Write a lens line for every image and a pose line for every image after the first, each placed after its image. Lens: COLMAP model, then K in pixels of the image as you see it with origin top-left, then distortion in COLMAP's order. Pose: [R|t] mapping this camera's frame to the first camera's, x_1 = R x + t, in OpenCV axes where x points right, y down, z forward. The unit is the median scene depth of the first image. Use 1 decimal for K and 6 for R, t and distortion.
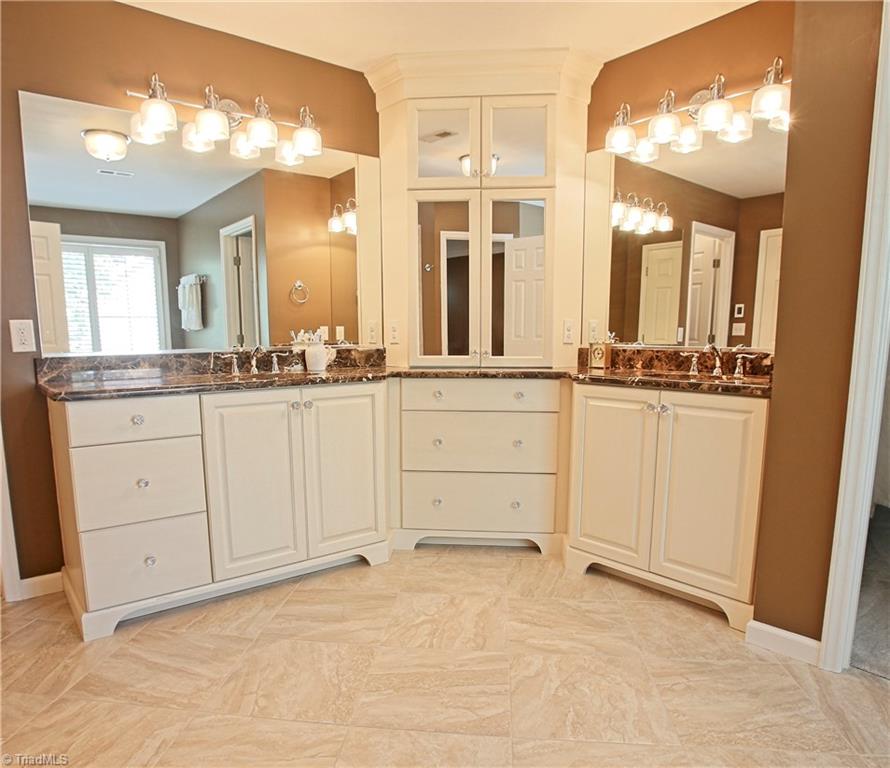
lens RADIAL K [[611.6, 0, 429.8], [0, 611.6, 436.4], [0, 0, 1]] dist [-0.068699, 0.004516]
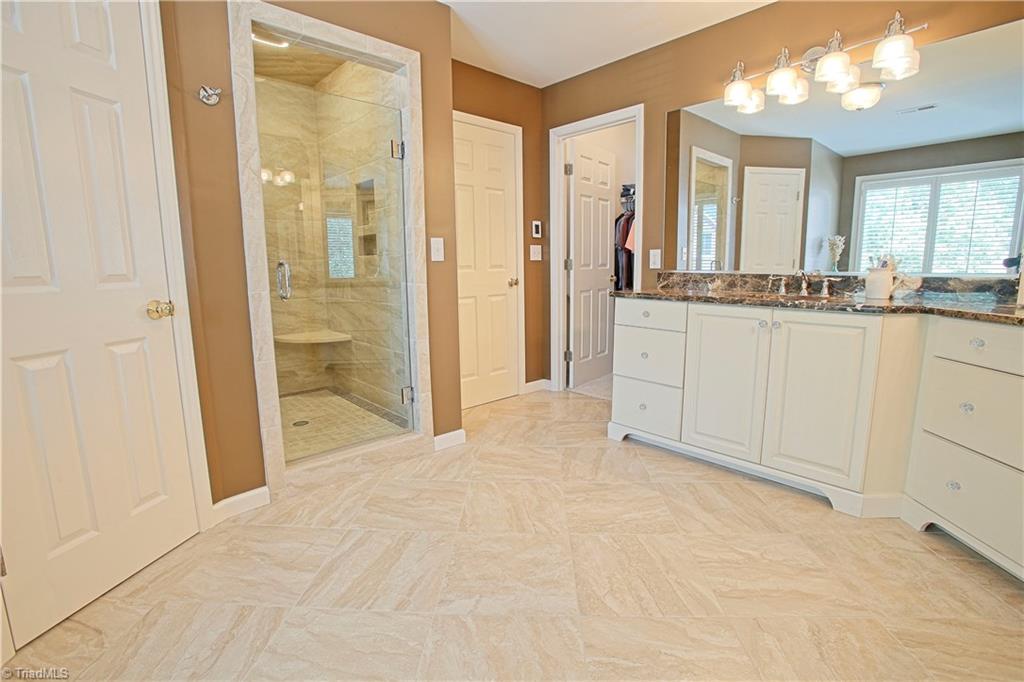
lens RADIAL K [[470.6, 0, 507.6], [0, 470.6, 340.4], [0, 0, 1]] dist [-0.072418, 0.026597]
pose [[0.064950, 0.167190, -0.983783, 0.603981], [-0.156348, 0.975394, 0.155442, -0.081787], [0.985564, 0.143716, 0.089492, 0.484227]]
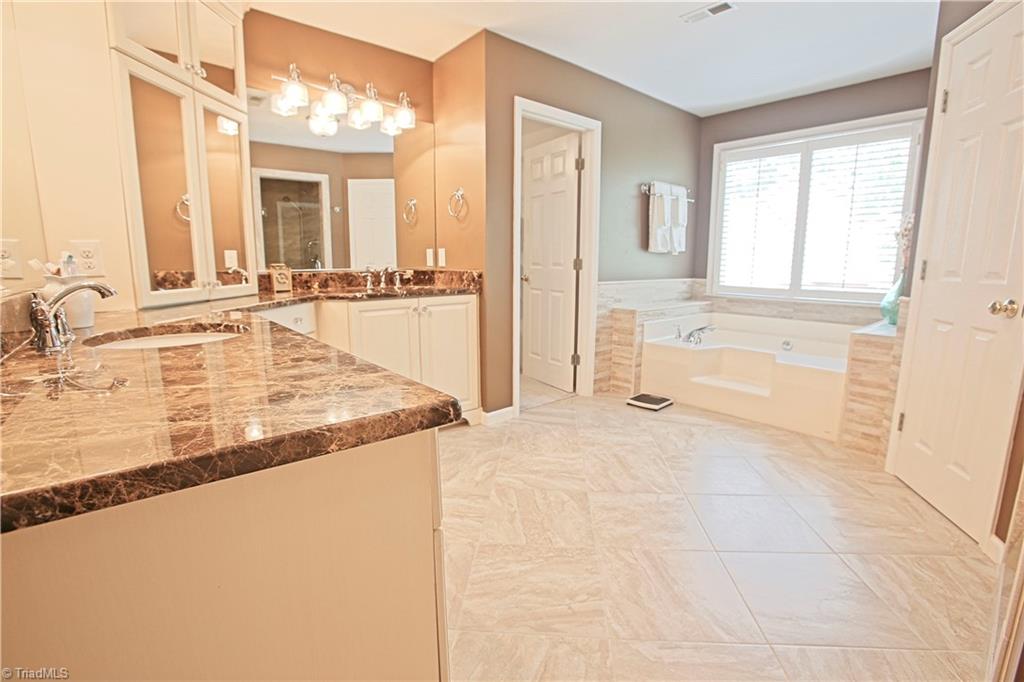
lens RADIAL K [[470.6, 0, 514.3], [0, 470.6, 336.0], [0, 0, 1]] dist [-0.072418, 0.026597]
pose [[-0.036878, -0.157880, 0.986769, -0.760328], [0.162280, 0.973388, 0.161804, -0.130190], [-0.986055, 0.166100, -0.010276, 0.778509]]
